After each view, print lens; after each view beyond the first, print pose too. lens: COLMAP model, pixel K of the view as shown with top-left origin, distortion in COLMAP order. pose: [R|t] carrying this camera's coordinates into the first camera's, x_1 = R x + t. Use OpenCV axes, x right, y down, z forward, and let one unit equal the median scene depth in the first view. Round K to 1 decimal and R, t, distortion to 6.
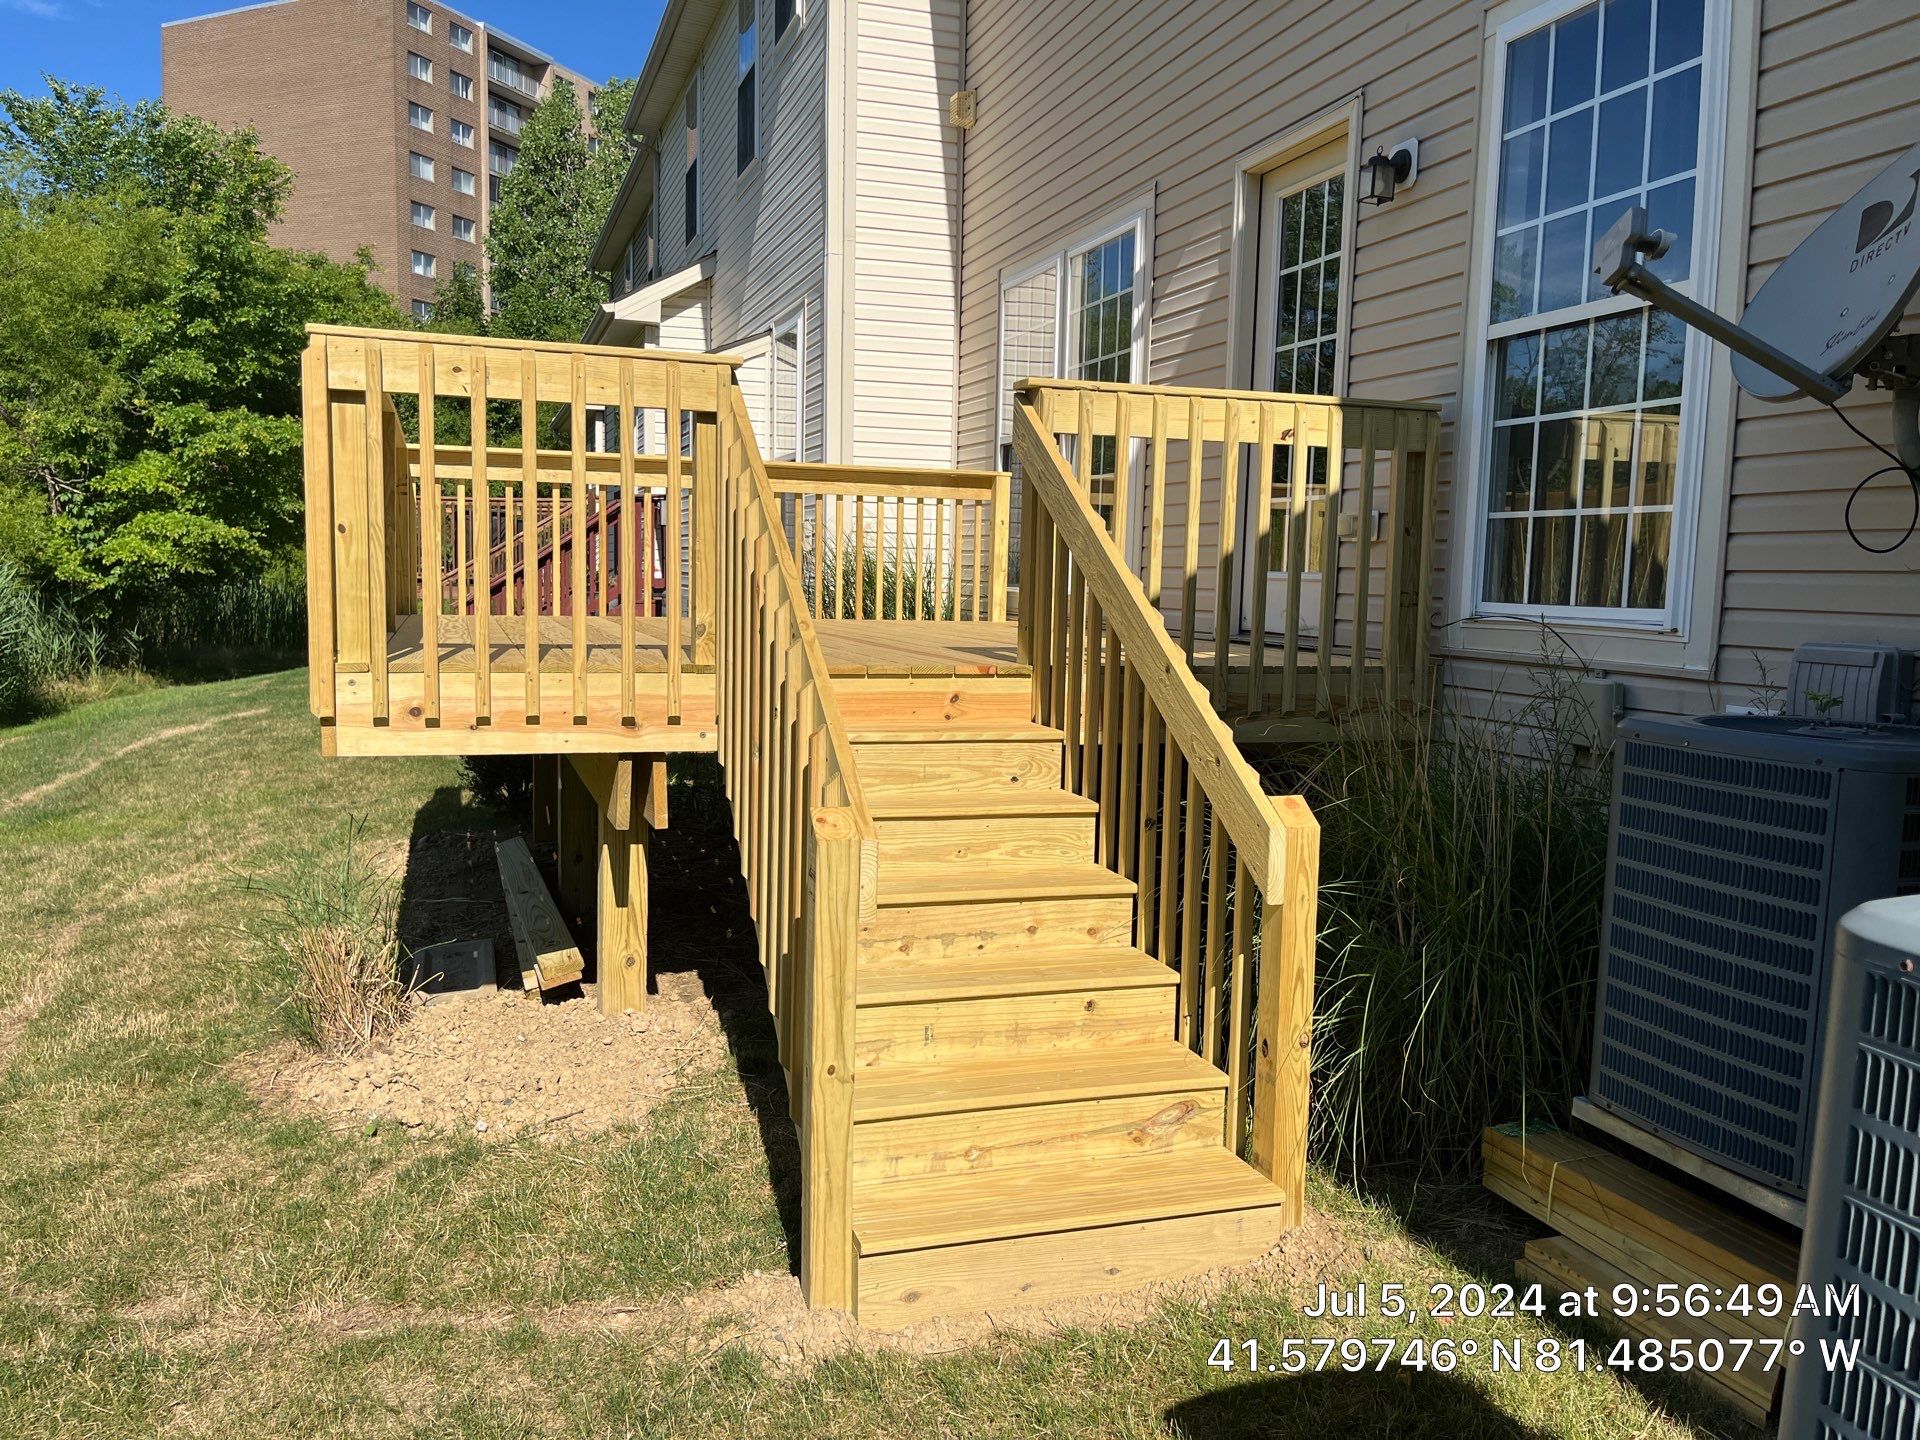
lens RADIAL K [[1460.4, 0, 958.5], [0, 1460.4, 722.7], [0, 0, 1]] dist [0.055565, -0.087290]
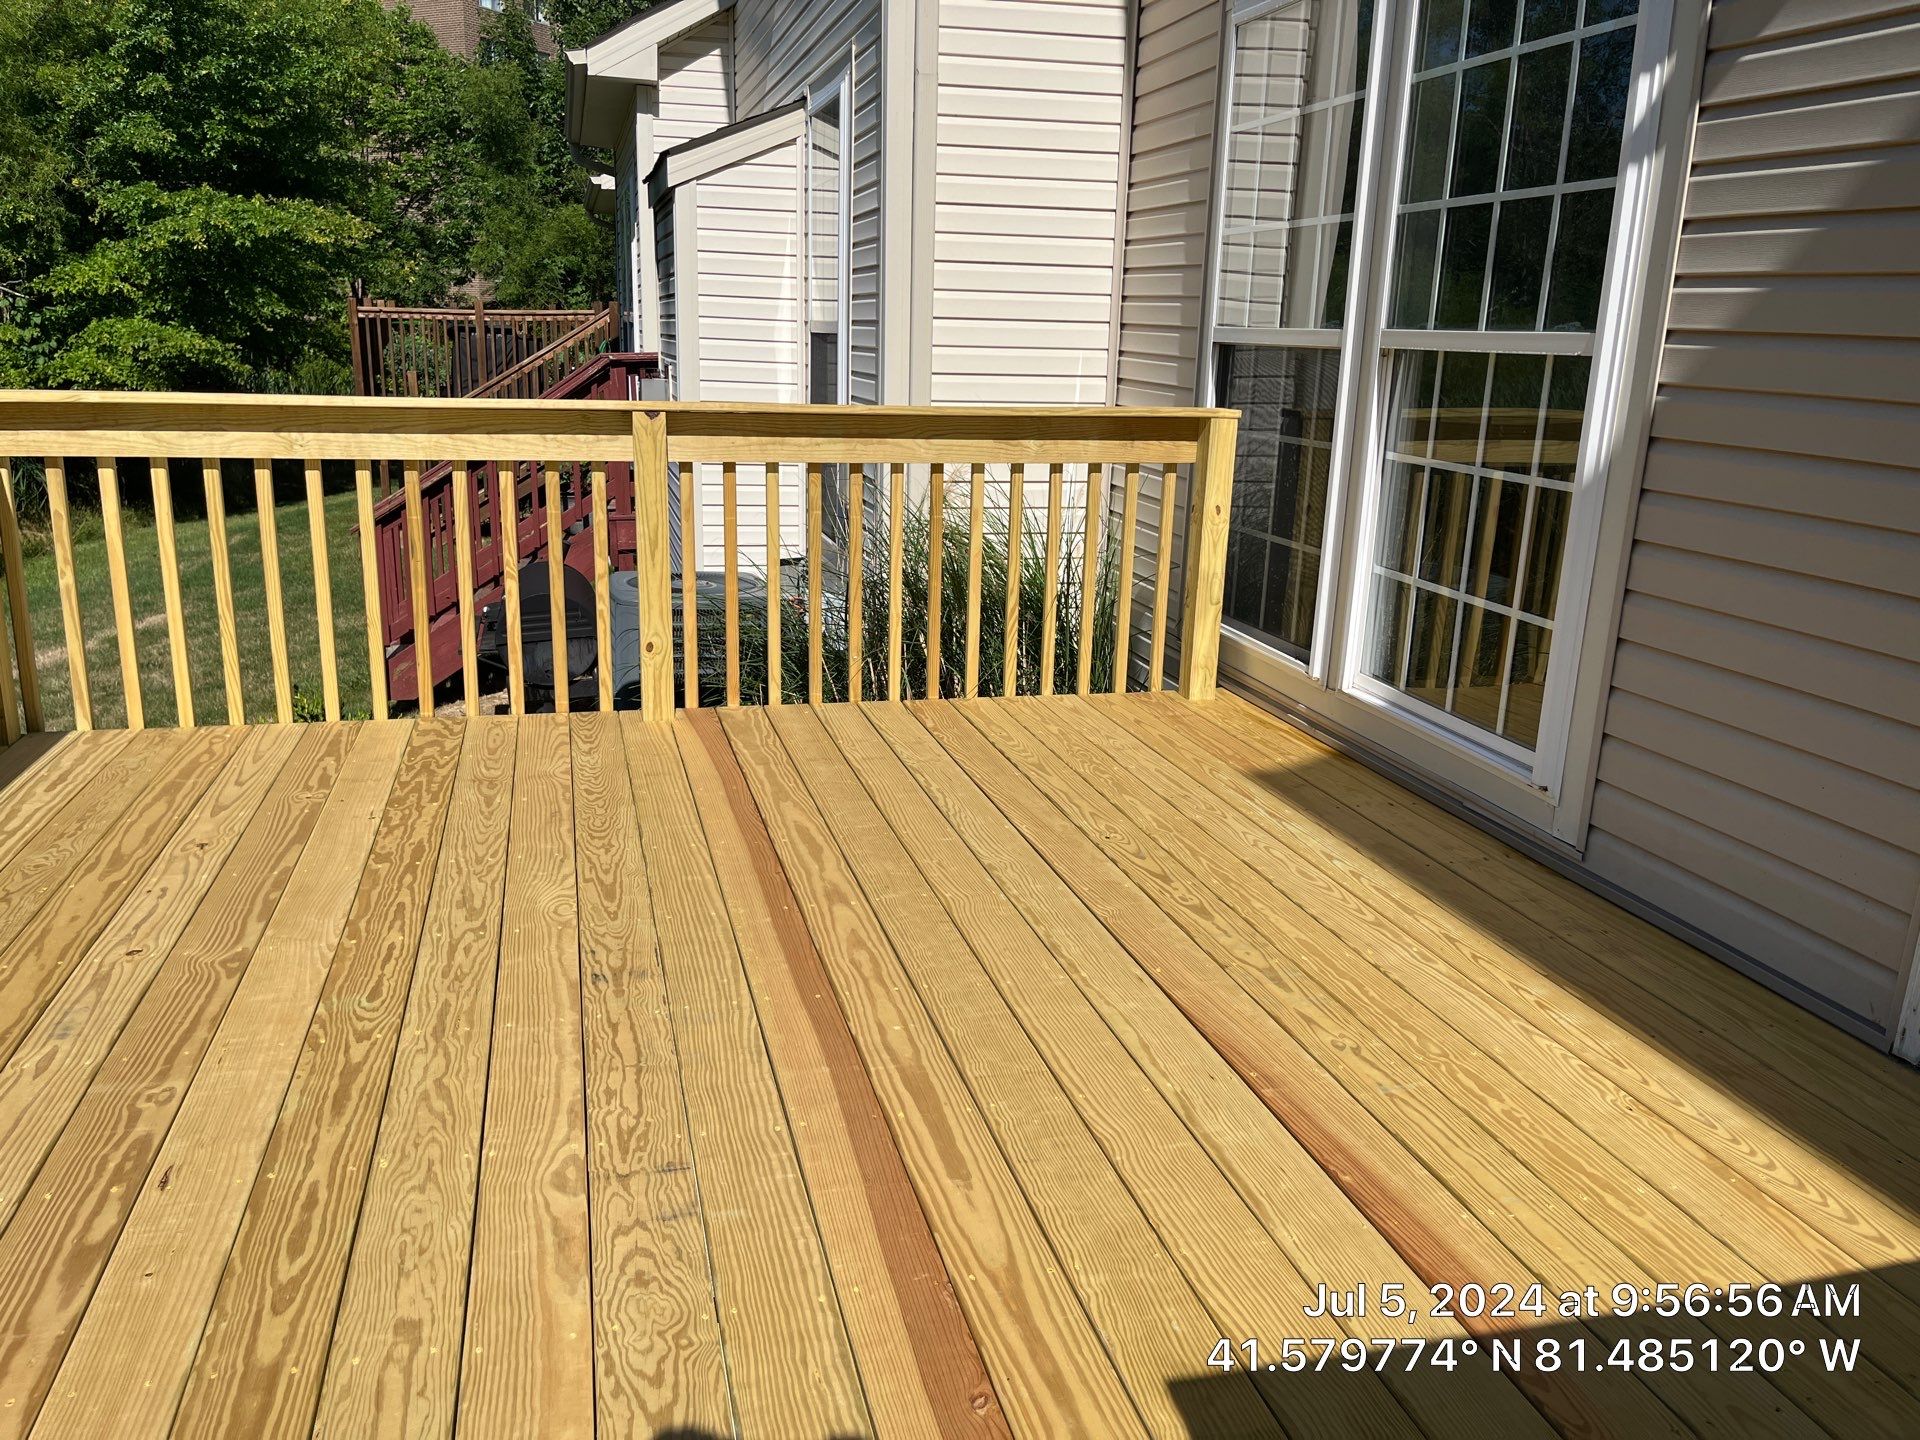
lens RADIAL K [[1460.4, 0, 947.8], [0, 1460.4, 710.3], [0, 0, 1]] dist [0.055565, -0.087290]
pose [[0.996822, 0.023846, -0.076009, -0.022917], [-0.012065, 0.988331, 0.151842, -0.144274], [0.078742, -0.150442, 0.985478, 0.480172]]
